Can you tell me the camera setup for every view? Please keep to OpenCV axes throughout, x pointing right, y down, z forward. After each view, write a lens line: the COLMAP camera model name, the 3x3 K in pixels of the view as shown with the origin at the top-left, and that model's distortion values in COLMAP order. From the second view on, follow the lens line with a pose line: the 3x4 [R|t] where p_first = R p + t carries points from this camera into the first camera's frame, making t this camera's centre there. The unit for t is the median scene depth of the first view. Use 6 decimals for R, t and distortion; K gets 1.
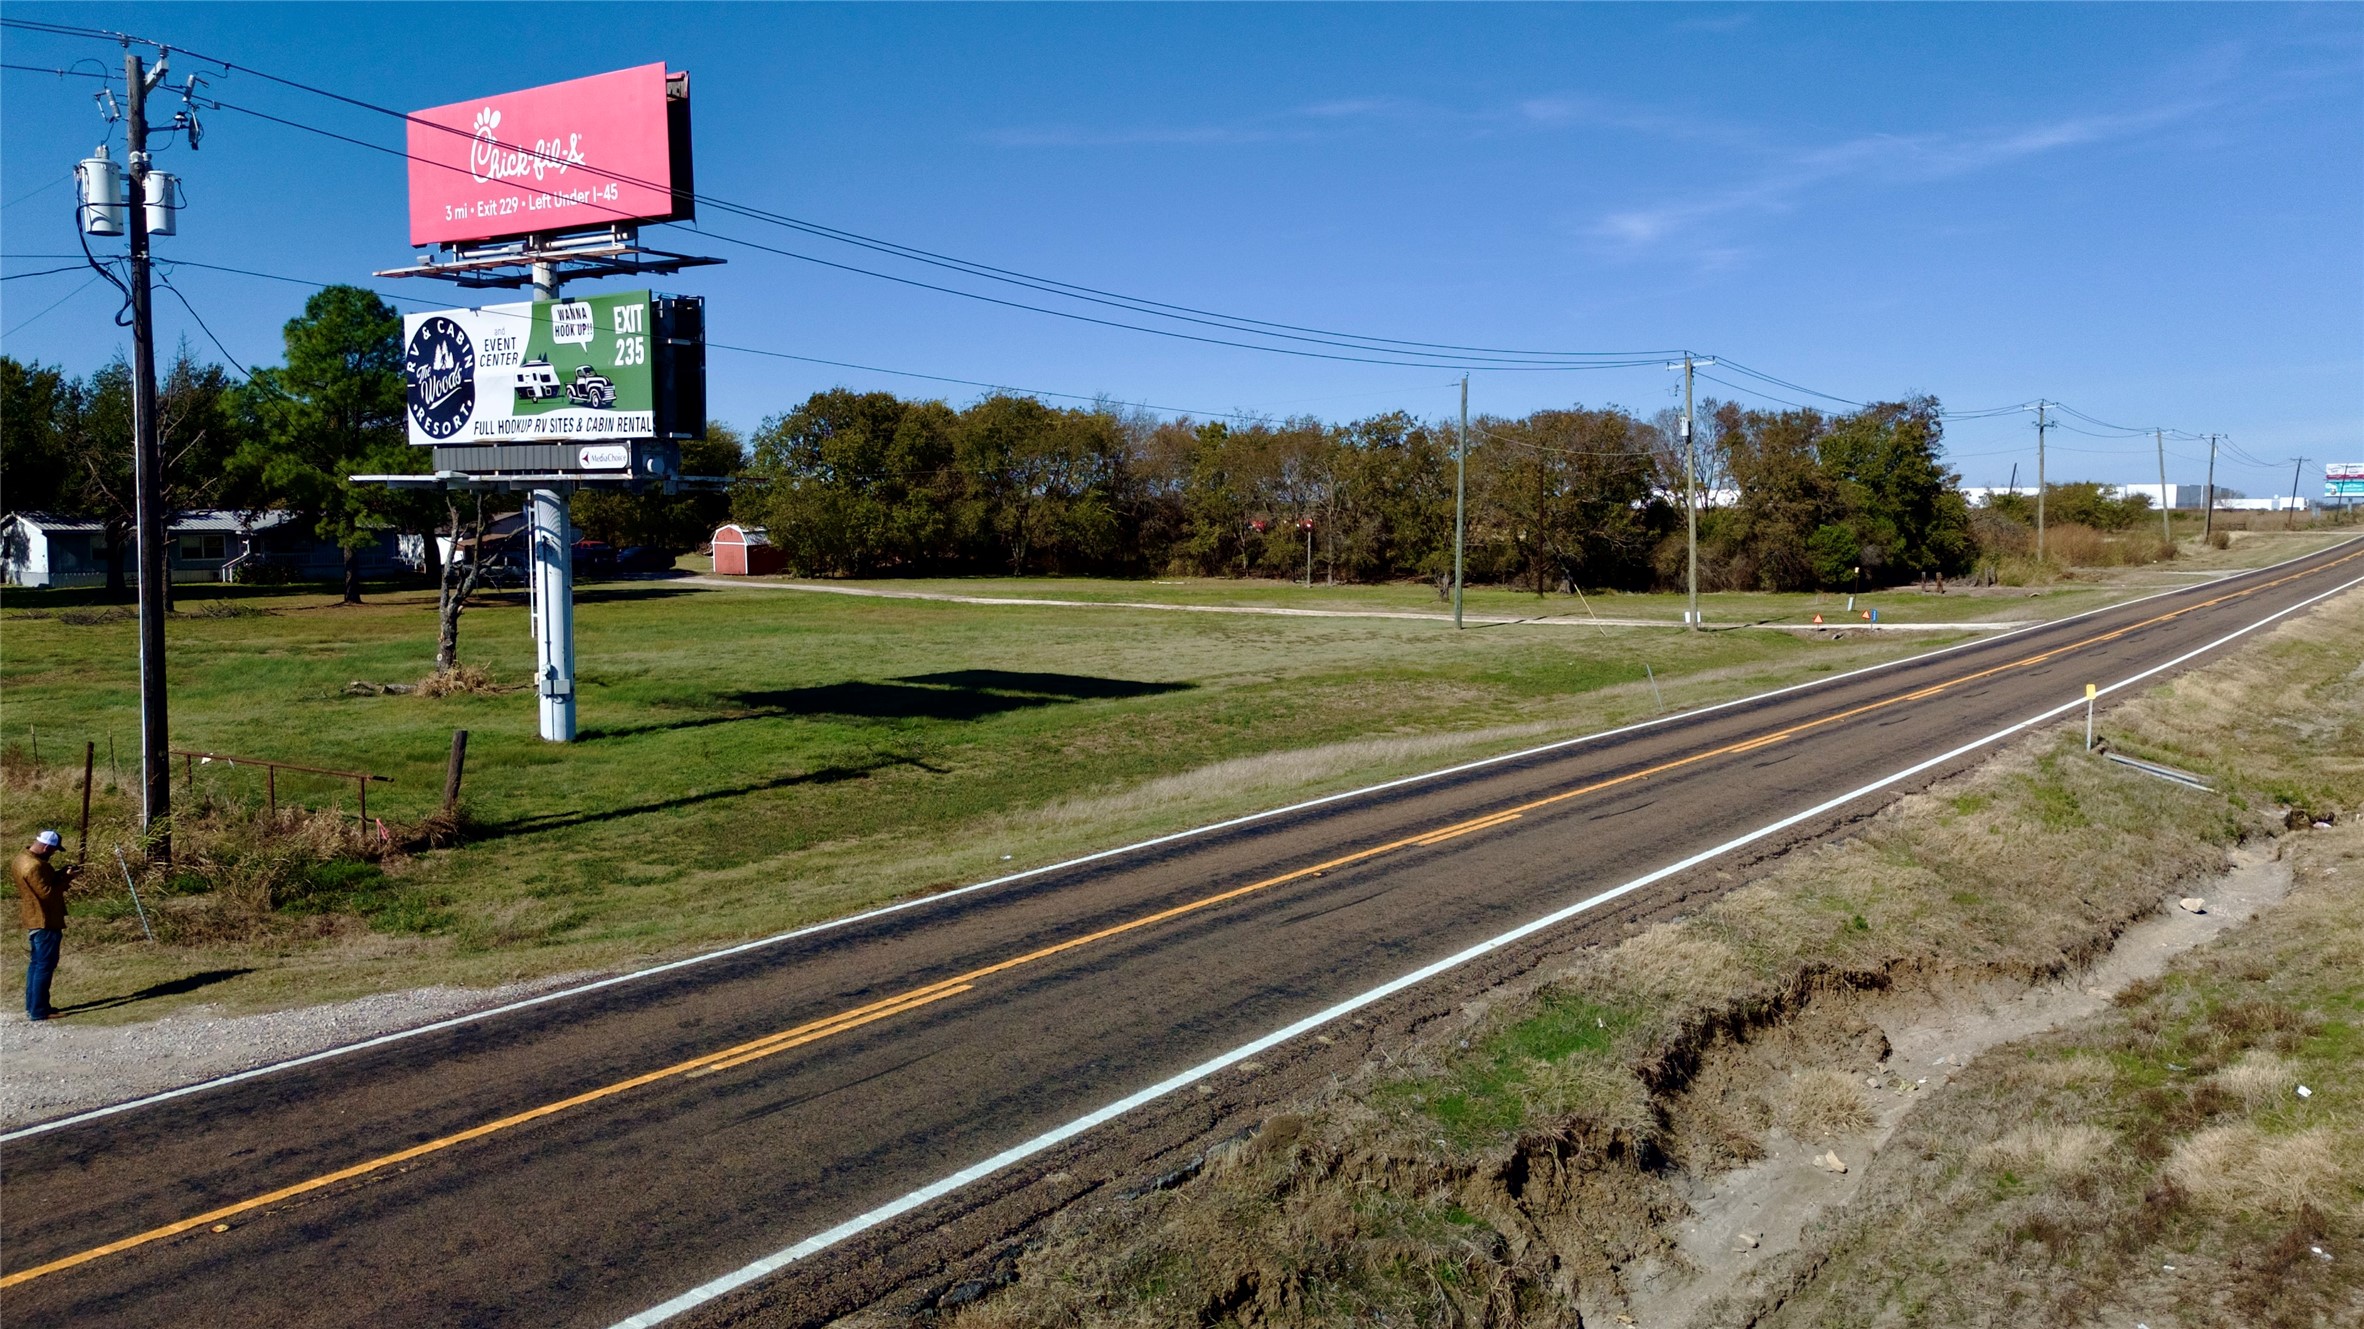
lens RADIAL K [[1725.1, 0, 1175.0], [0, 1725.1, 665.7], [0, 0, 1]] dist [0.086992, -0.086165]
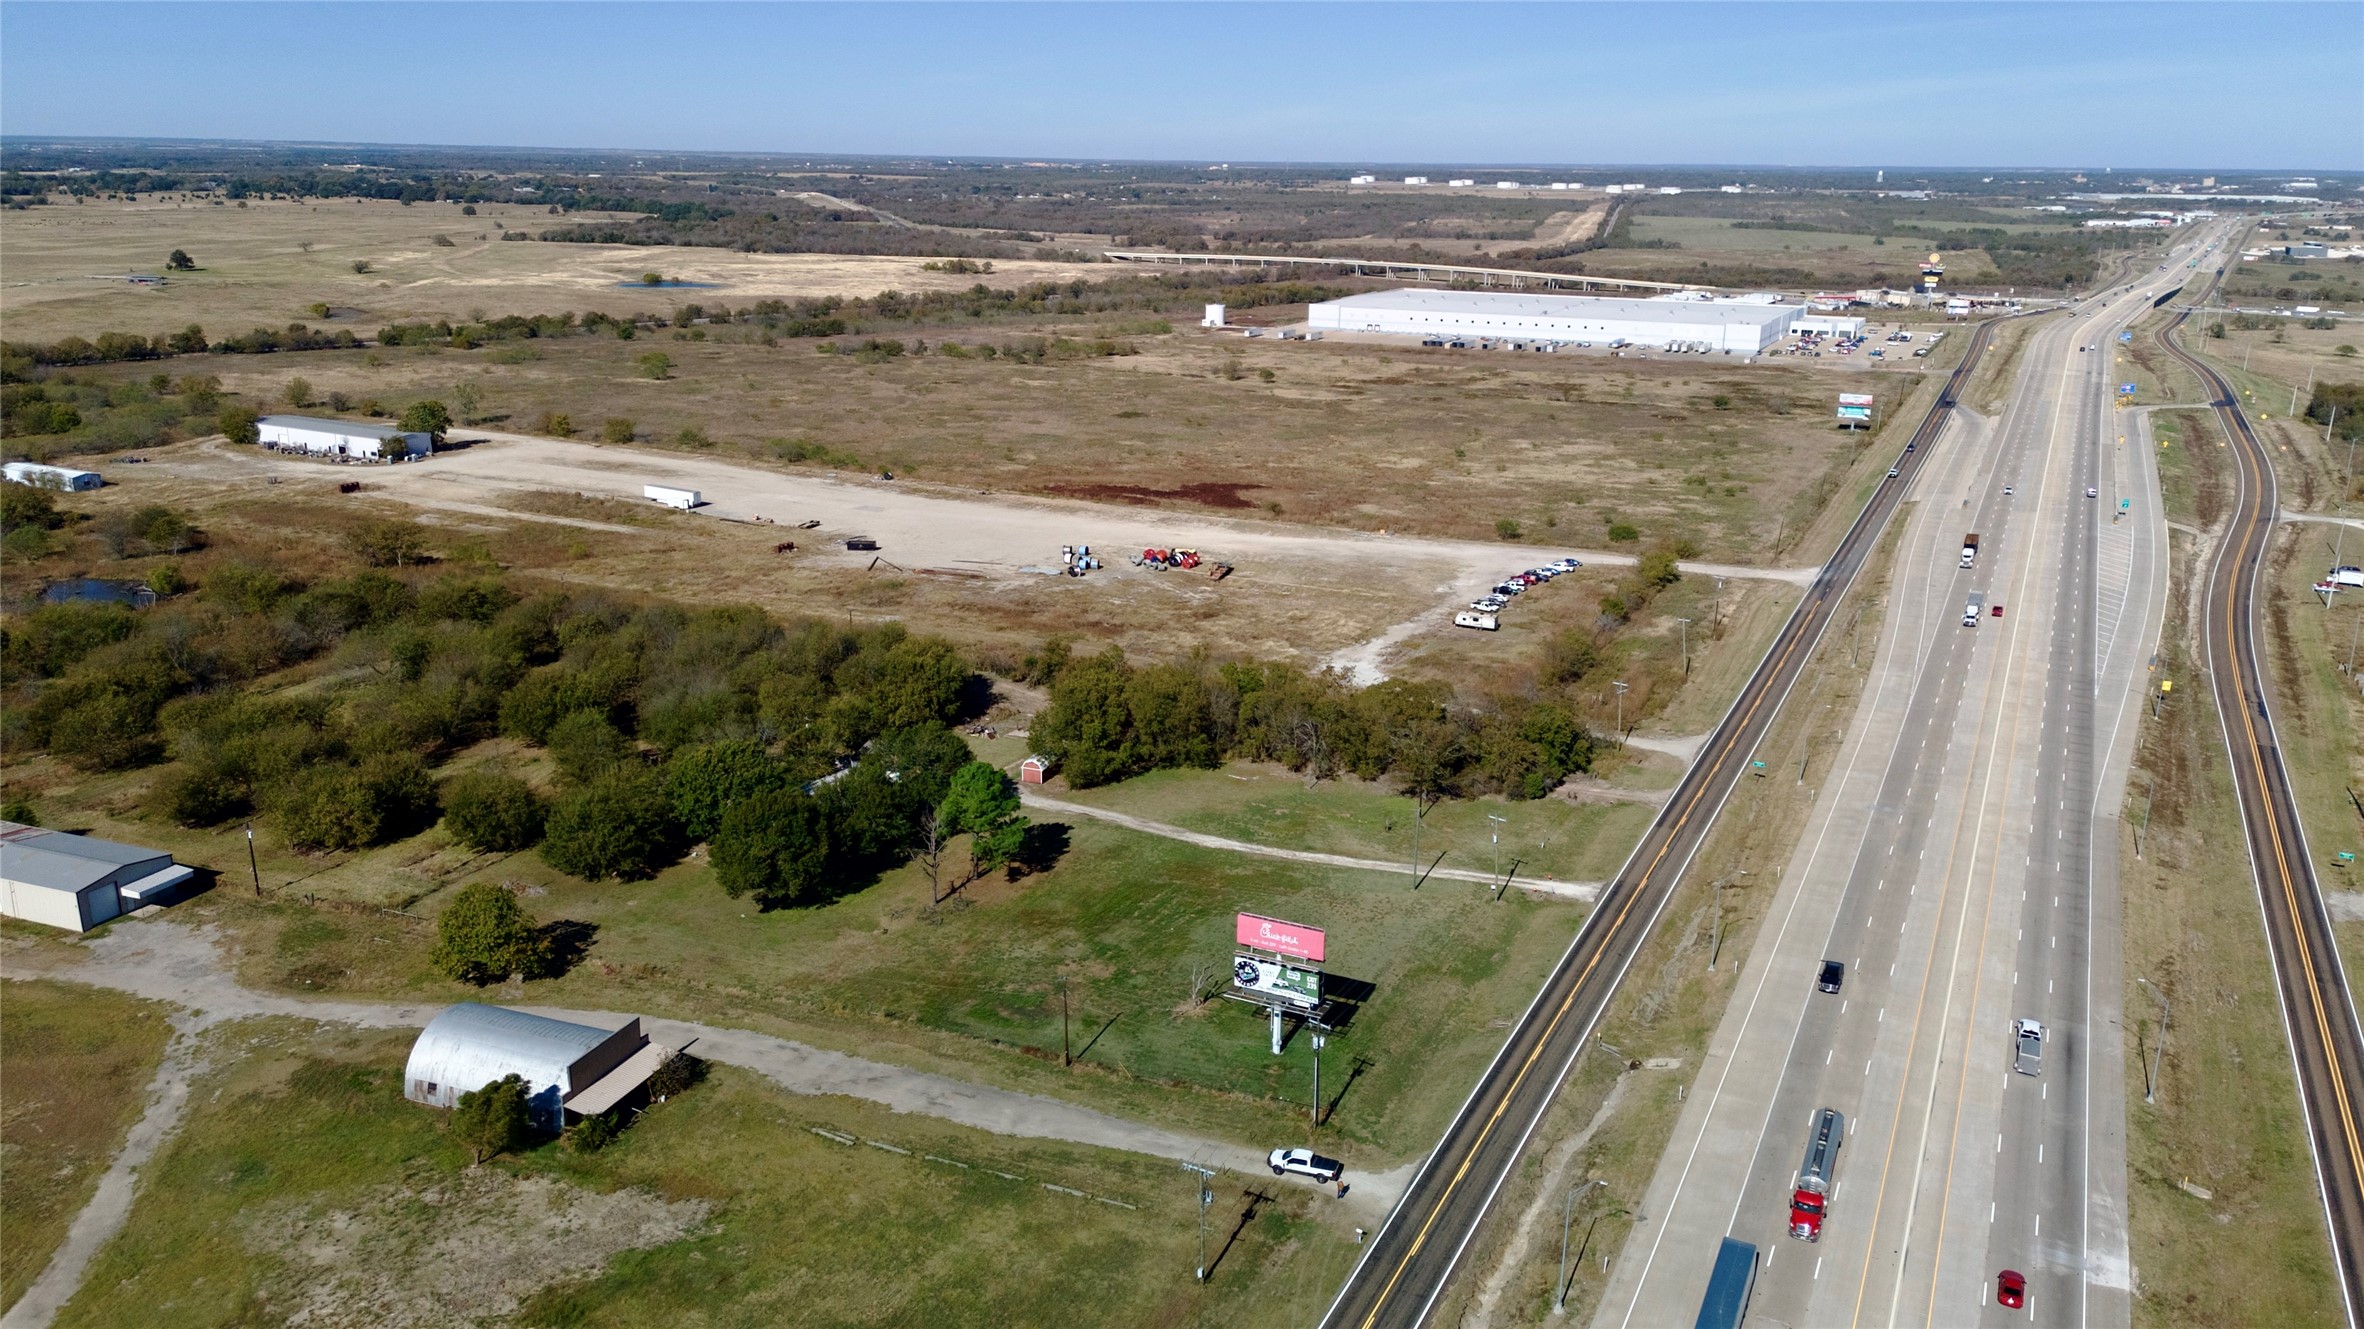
lens RADIAL K [[1725.1, 0, 1175.0], [0, 1725.1, 665.7], [0, 0, 1]] dist [0.086992, -0.086165]
pose [[0.982964, -0.049763, 0.176933, -1.366556], [0.013362, 0.979450, 0.201243, -1.850342], [-0.183312, -0.195451, 0.963429, -3.073451]]
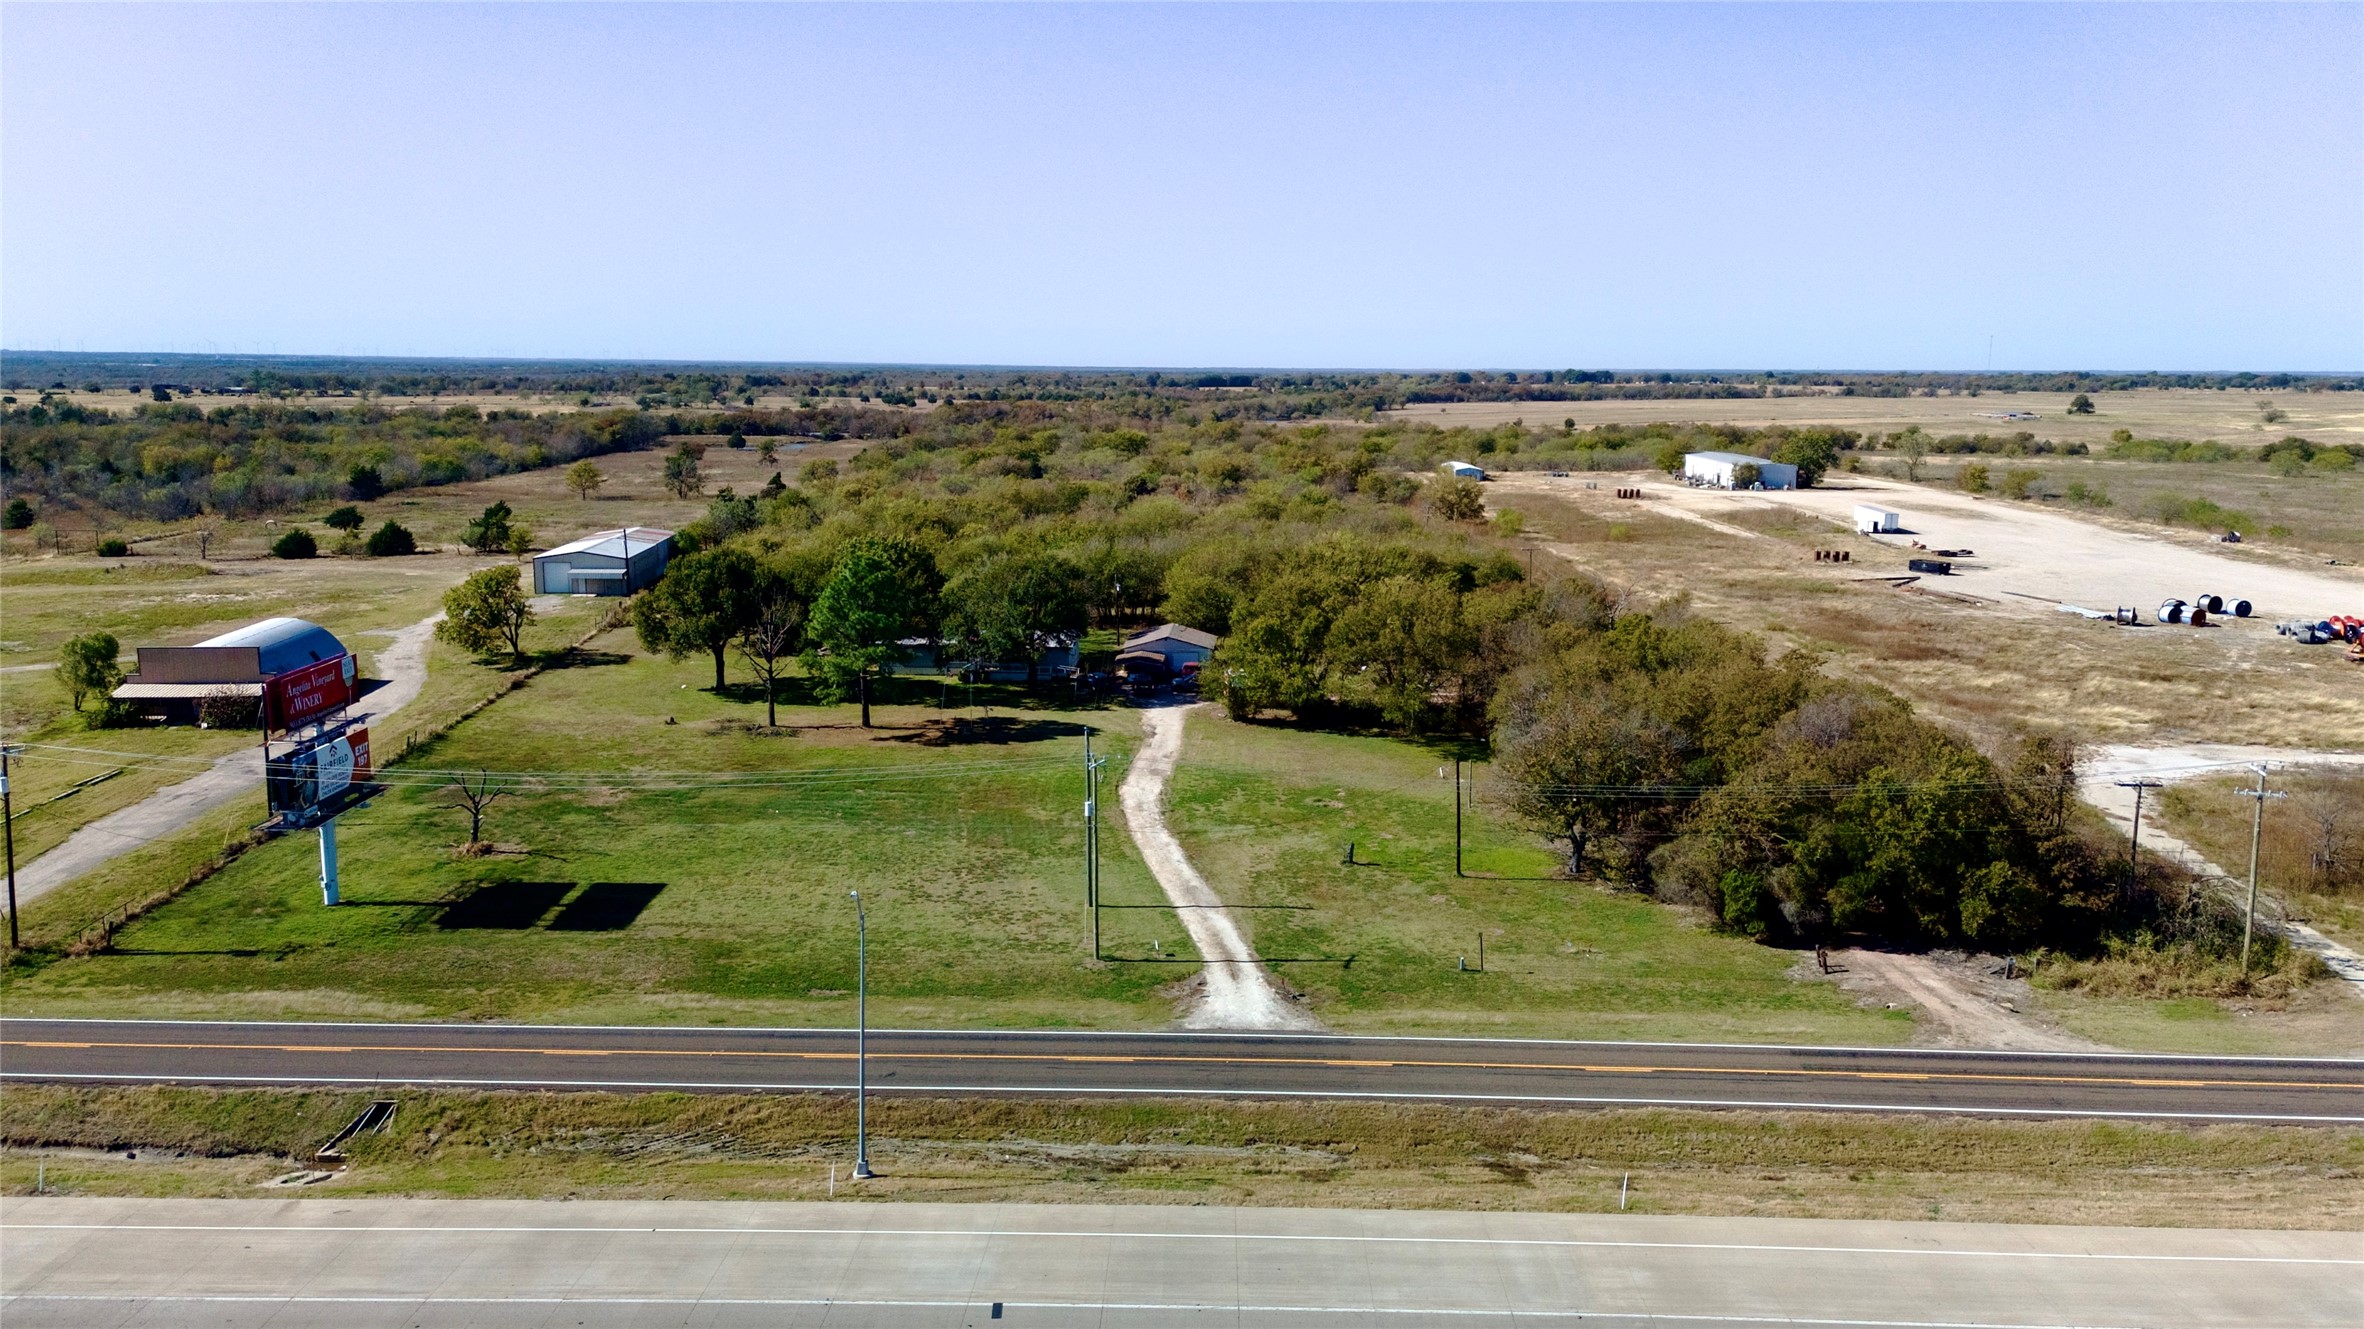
lens RADIAL K [[1729.6, 0, 1173.9], [0, 1729.6, 676.8], [0, 0, 1]] dist [0.063332, -0.042785]
pose [[0.588251, 0.141182, -0.796259, 2.464509], [-0.076077, 0.989937, 0.119318, -0.713911], [0.805092, -0.009612, 0.593072, 0.470529]]
